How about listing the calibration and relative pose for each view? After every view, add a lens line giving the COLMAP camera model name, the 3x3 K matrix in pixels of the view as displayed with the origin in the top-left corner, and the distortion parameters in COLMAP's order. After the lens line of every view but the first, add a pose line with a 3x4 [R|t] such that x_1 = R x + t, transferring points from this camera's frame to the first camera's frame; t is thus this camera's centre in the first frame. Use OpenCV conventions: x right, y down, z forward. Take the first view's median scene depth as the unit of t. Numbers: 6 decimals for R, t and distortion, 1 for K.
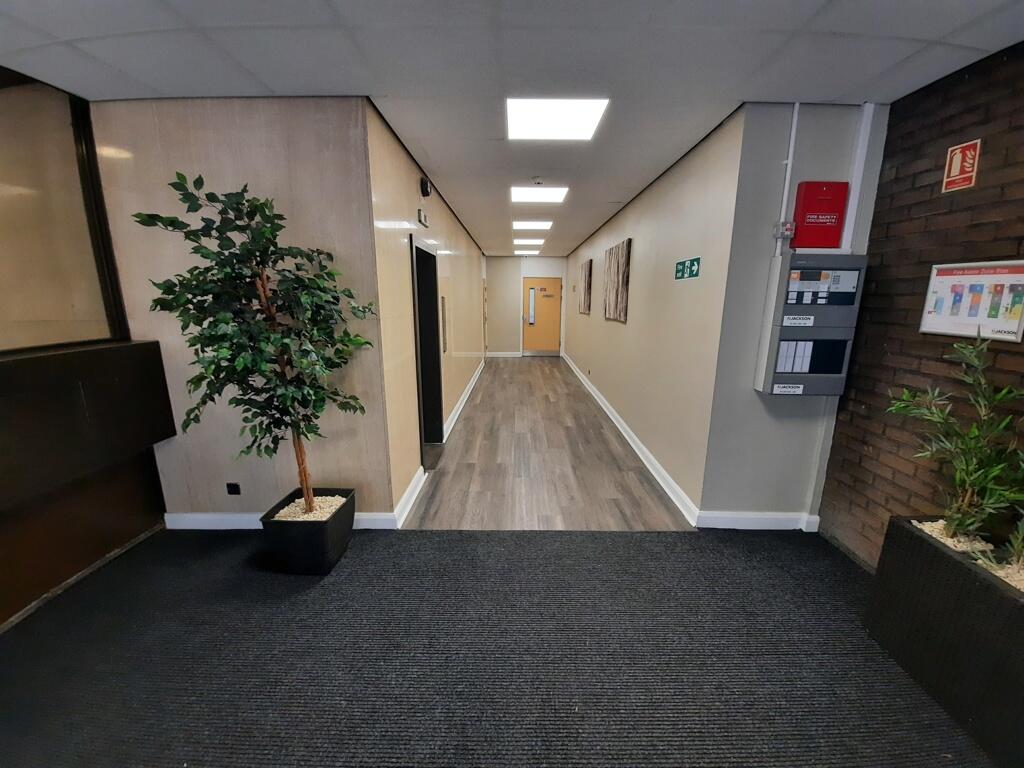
lens RADIAL K [[399.3, 0, 519.7], [0, 399.3, 386.6], [0, 0, 1]] dist [0.000921, -0.011220]
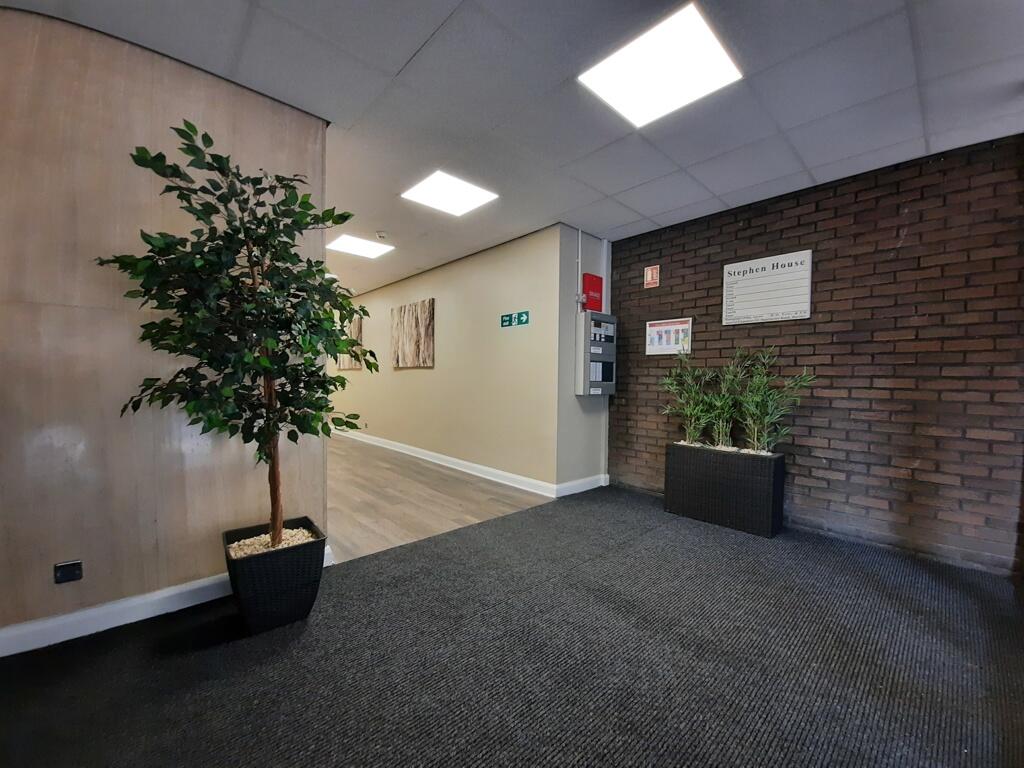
lens RADIAL K [[399.3, 0, 519.7], [0, 399.3, 386.6], [0, 0, 1]] dist [0.000921, -0.011220]
pose [[0.729842, -0.009504, 0.683550, -0.708117], [0.137889, 0.981398, -0.133581, 0.172084], [-0.669565, 0.191747, 0.717576, 0.024235]]
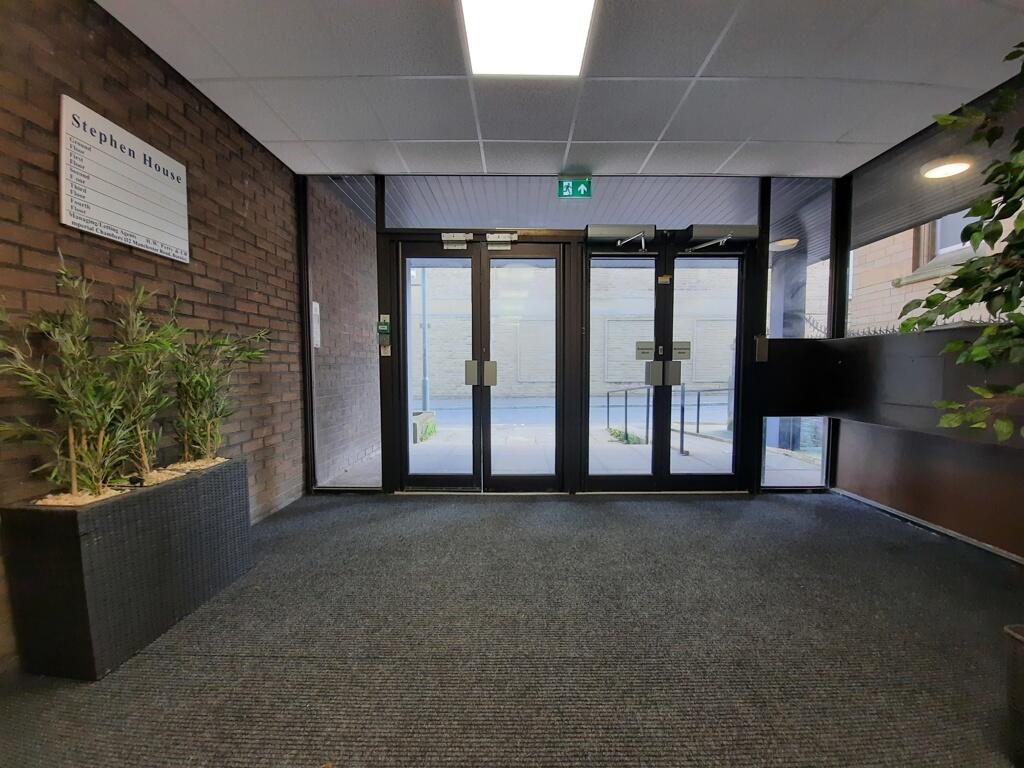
lens RADIAL K [[399.3, 0, 519.7], [0, 399.3, 386.6], [0, 0, 1]] dist [0.000921, -0.011220]
pose [[-0.999969, -0.004070, -0.006757, 0.109014], [-0.005690, 0.965424, 0.260623, -0.061545], [0.005463, 0.260654, -0.965417, 1.260167]]
